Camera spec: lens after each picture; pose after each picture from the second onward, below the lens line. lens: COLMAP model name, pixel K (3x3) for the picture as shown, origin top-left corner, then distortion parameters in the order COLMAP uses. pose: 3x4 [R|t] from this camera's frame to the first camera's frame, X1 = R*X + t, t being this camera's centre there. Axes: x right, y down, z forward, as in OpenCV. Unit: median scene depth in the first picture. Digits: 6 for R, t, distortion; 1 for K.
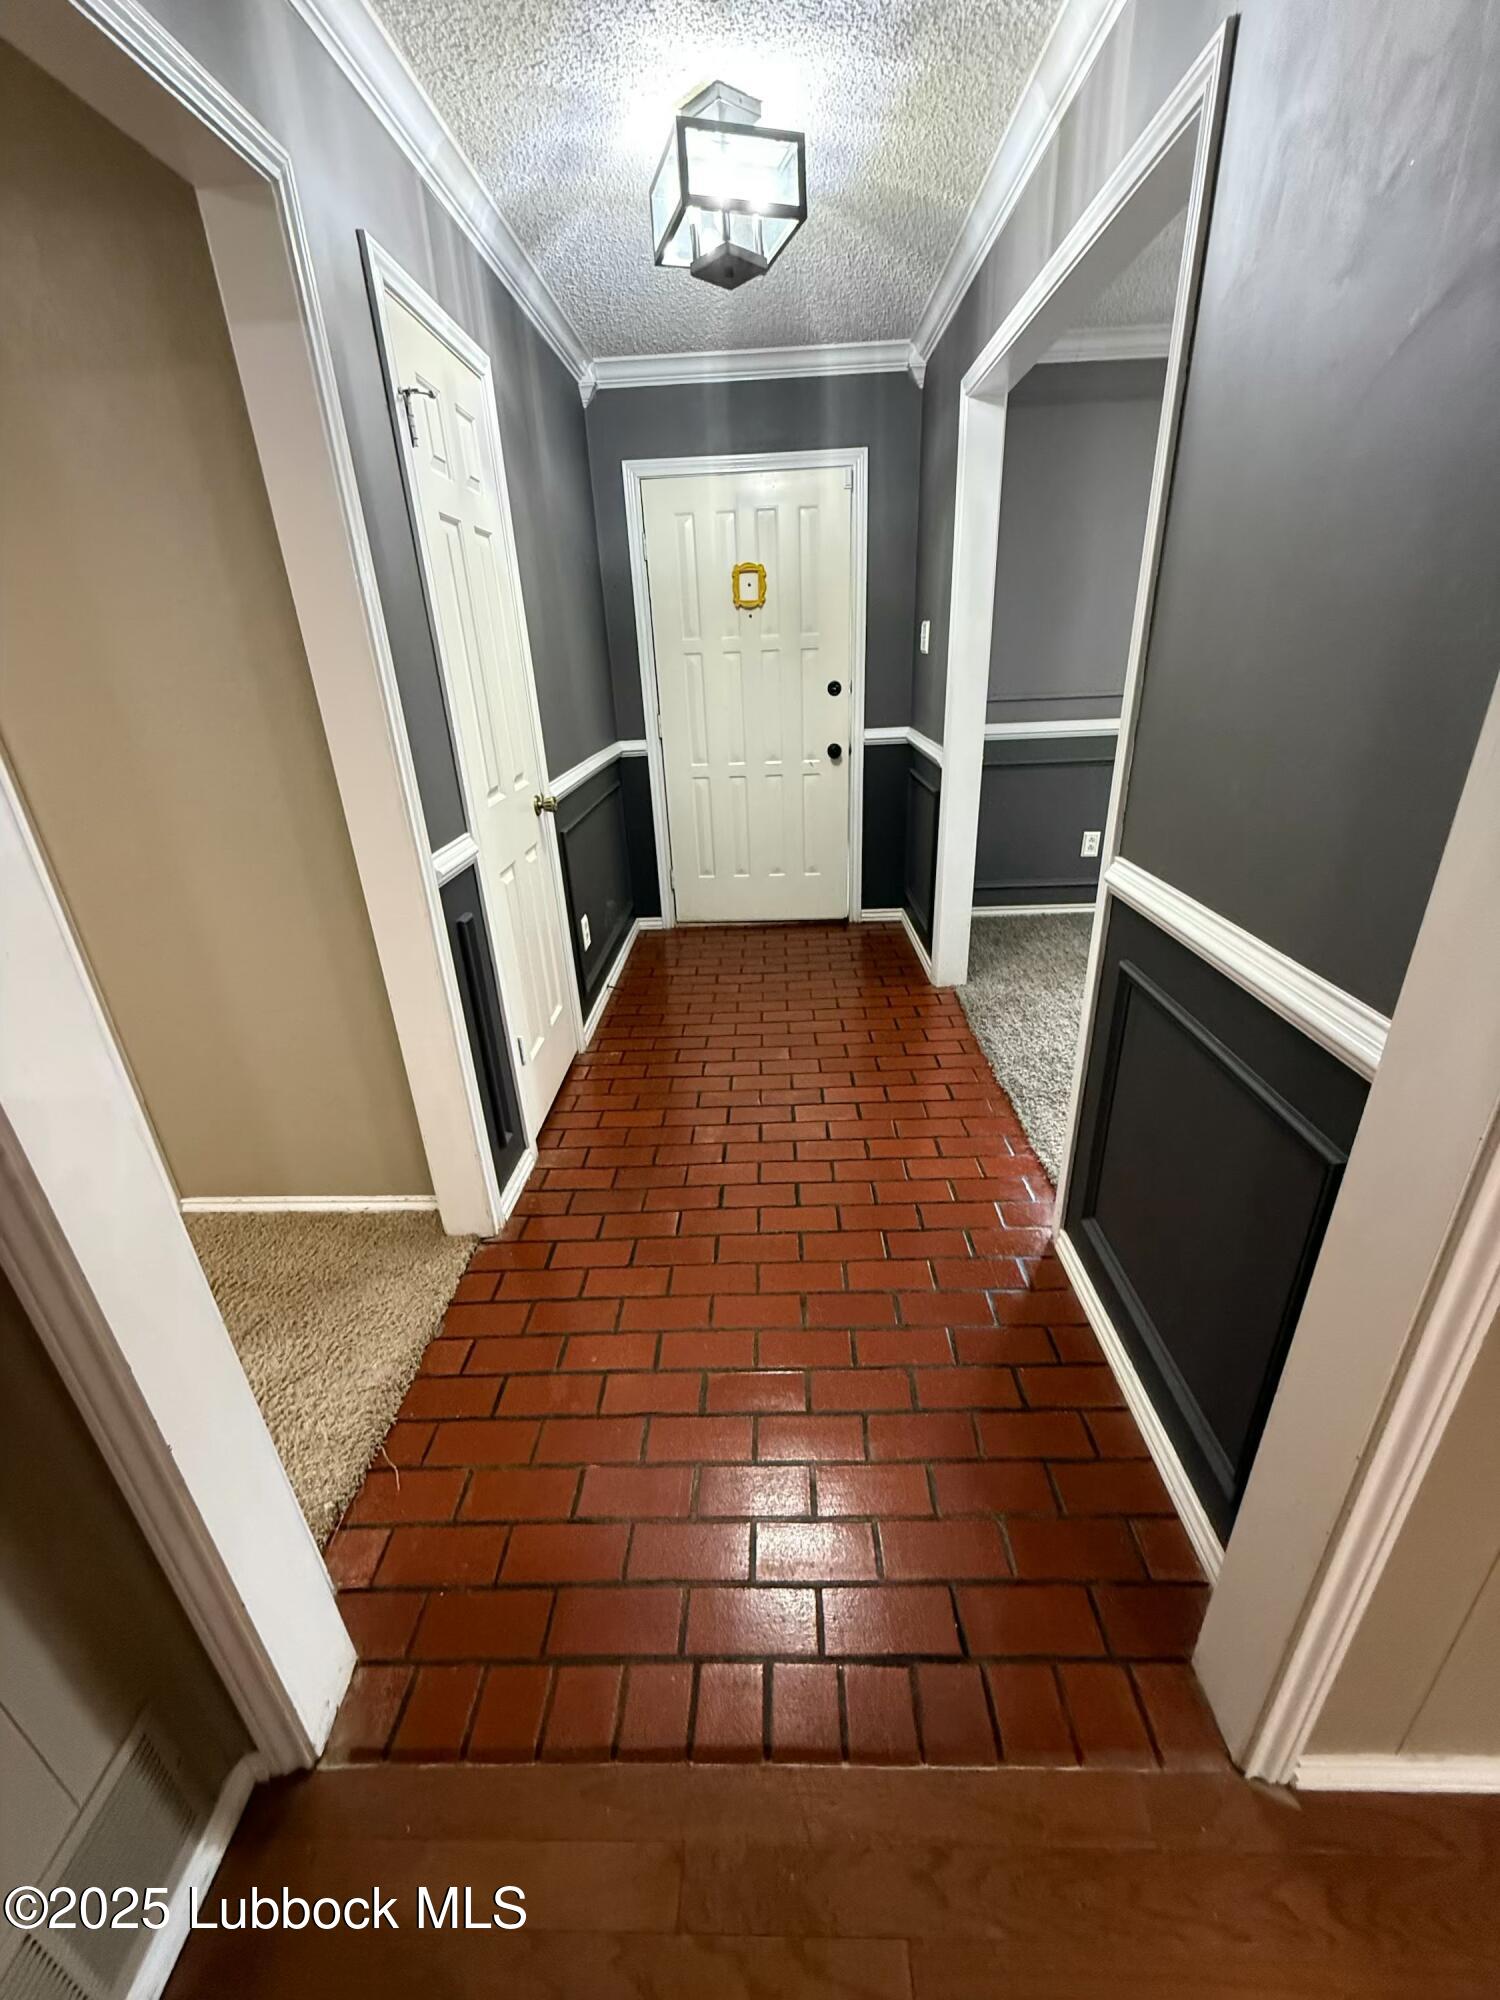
lens RADIAL K [[795.3, 0, 754.4], [0, 795.3, 994.5], [0, 0, 1]] dist [-0.000217, -0.000007]
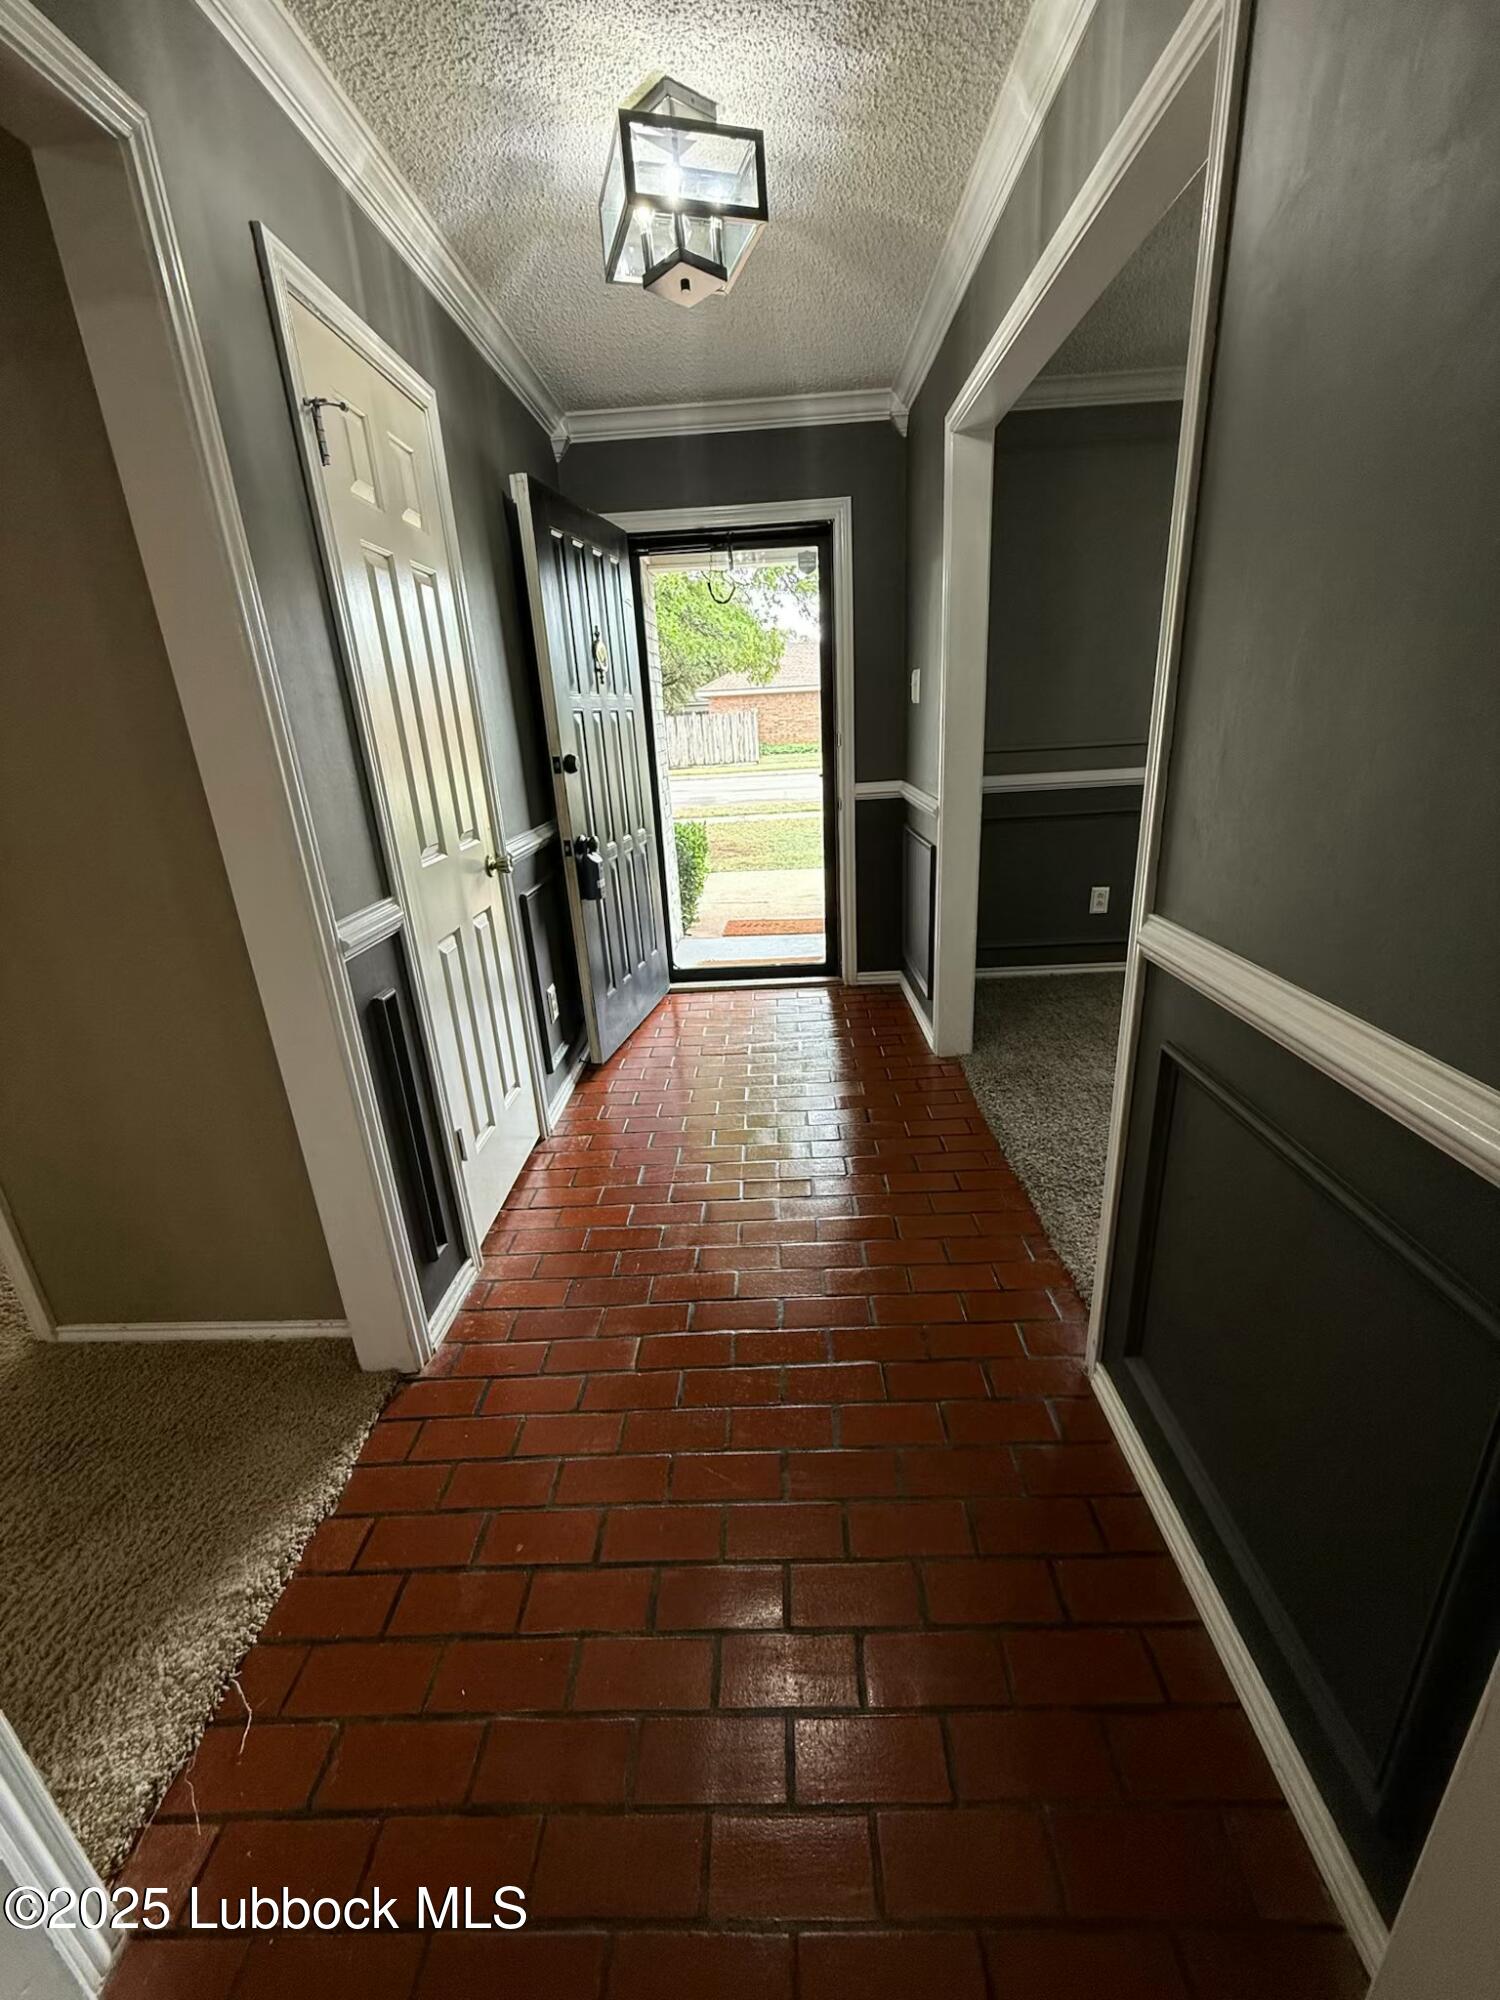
lens RADIAL K [[795.3, 0, 754.4], [0, 795.3, 994.5], [0, 0, 1]] dist [-0.000217, -0.000007]
pose [[0.999901, -0.013399, -0.004279, 0.038629], [0.013041, 0.997106, -0.074898, -0.026953], [0.005270, 0.074835, 0.997182, 0.146673]]
